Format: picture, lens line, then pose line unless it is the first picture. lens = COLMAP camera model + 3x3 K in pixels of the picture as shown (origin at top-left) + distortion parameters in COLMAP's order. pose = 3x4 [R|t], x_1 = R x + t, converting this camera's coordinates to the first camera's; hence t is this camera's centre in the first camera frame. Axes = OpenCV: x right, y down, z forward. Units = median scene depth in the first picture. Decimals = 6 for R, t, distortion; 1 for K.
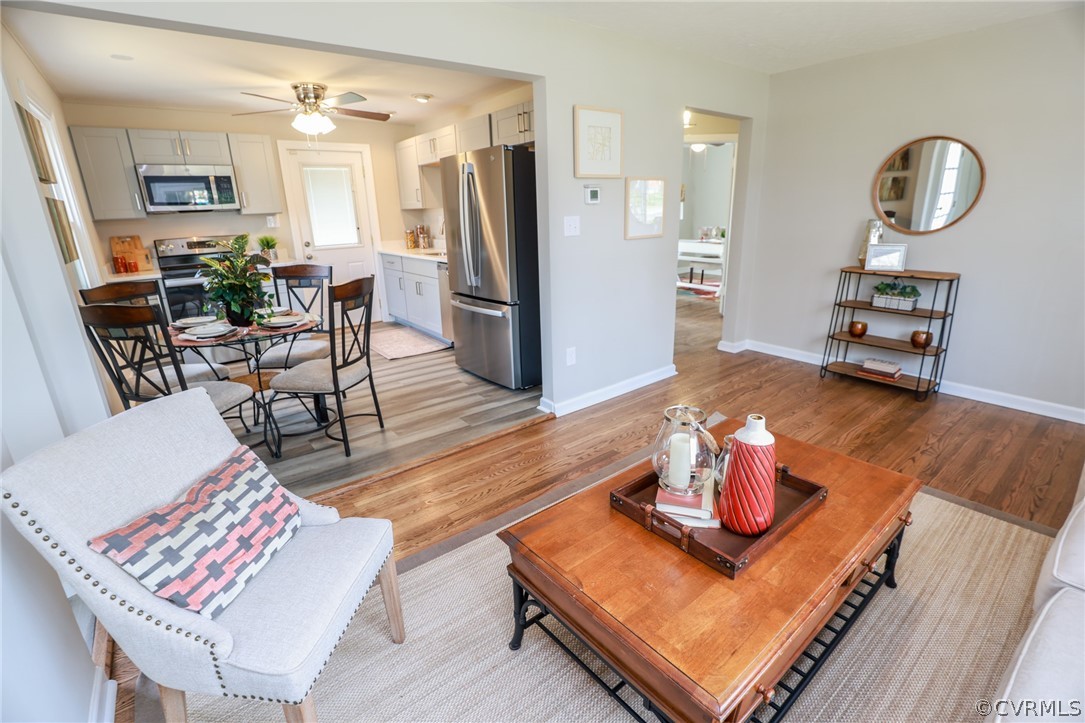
lens RADIAL K [[492.2, 0, 543.4], [0, 492.2, 363.5], [0, 0, 1]] dist [-0.029821, 0.002363]
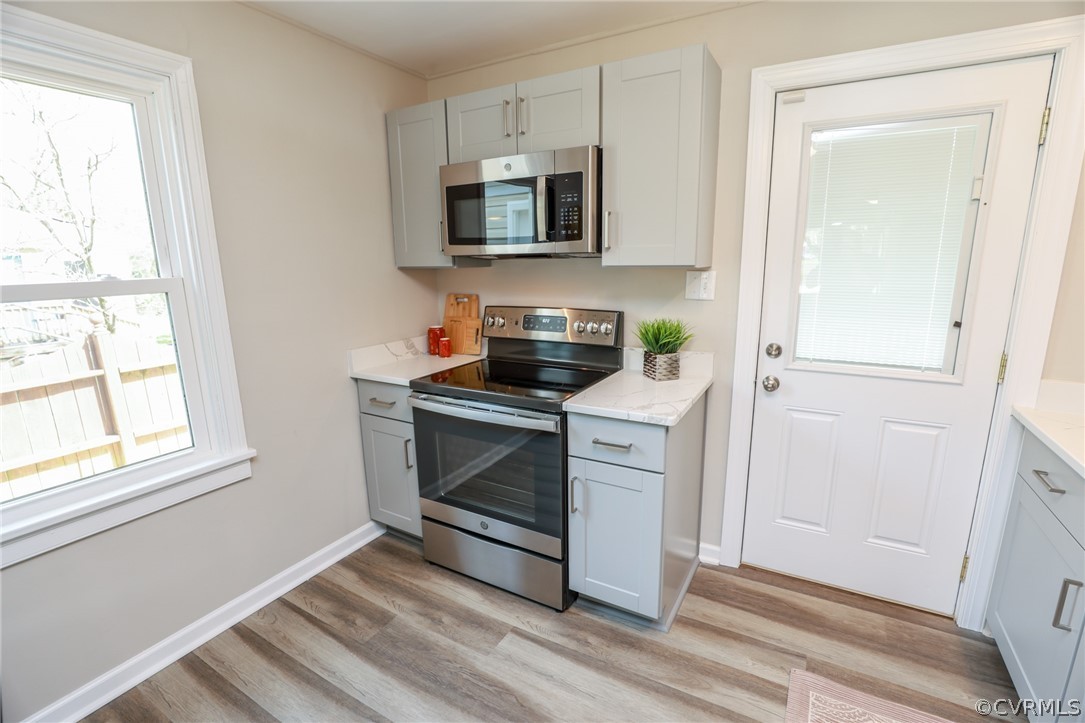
lens RADIAL K [[492.2, 0, 550.3], [0, 492.2, 367.6], [0, 0, 1]] dist [-0.029821, 0.002363]
pose [[0.376523, 0.220372, -0.899815, -0.244852], [-0.280910, 0.952724, 0.115785, -0.260834], [0.882791, 0.209172, 0.420627, 0.802832]]
